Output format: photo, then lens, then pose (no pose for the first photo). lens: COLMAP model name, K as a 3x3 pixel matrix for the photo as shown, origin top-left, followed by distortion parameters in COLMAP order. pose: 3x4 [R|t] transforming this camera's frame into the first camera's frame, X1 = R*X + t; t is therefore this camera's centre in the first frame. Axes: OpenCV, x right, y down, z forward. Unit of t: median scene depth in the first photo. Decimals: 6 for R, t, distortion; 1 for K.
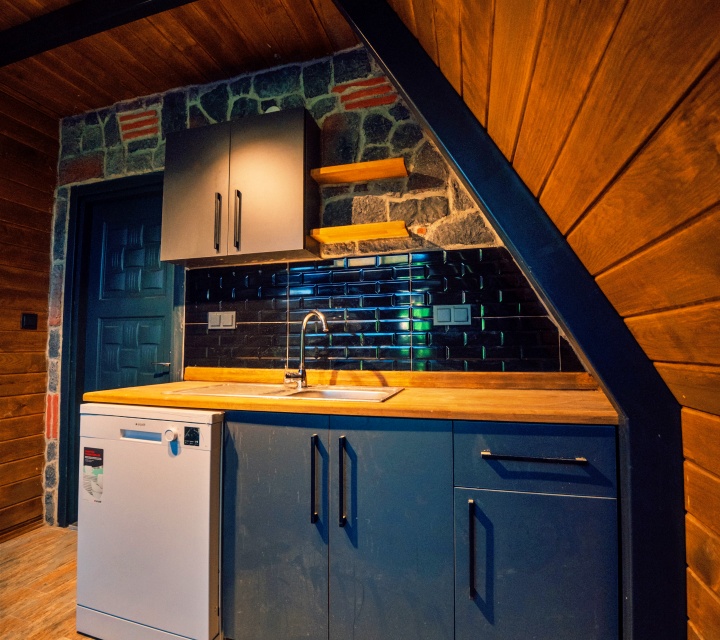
lens RADIAL K [[385.8, 0, 360.3], [0, 385.8, 320.6], [0, 0, 1]] dist [-0.044853, -0.001987]
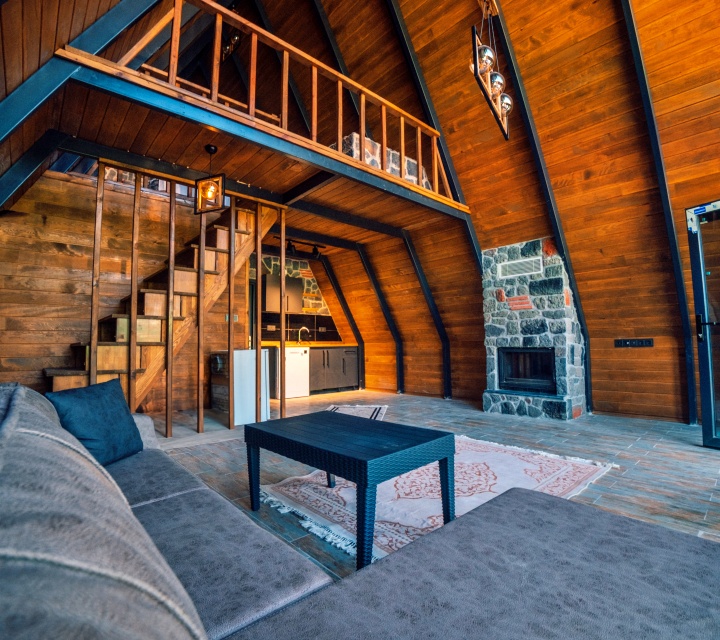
lens RADIAL K [[385.8, 0, 359.1], [0, 385.8, 320.3], [0, 0, 1]] dist [-0.044853, -0.001987]
pose [[0.534232, 0.052713, 0.843693, -3.388968], [-0.048506, 0.998321, -0.031660, 0.000605], [-0.843945, -0.024010, 0.535891, -1.827837]]
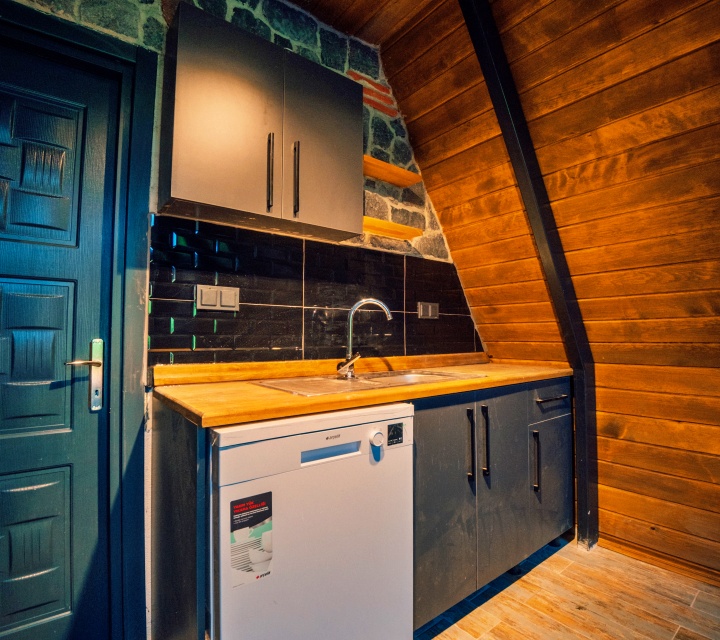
lens RADIAL K [[399.7, 0, 360.2], [0, 399.7, 317.6], [0, 0, 1]] dist [-0.039351, -0.004267]
pose [[0.590118, 0.040225, 0.806314, -0.937338], [-0.055871, 0.998398, -0.008916, 0.032532], [-0.805381, -0.039788, 0.591420, 0.390632]]
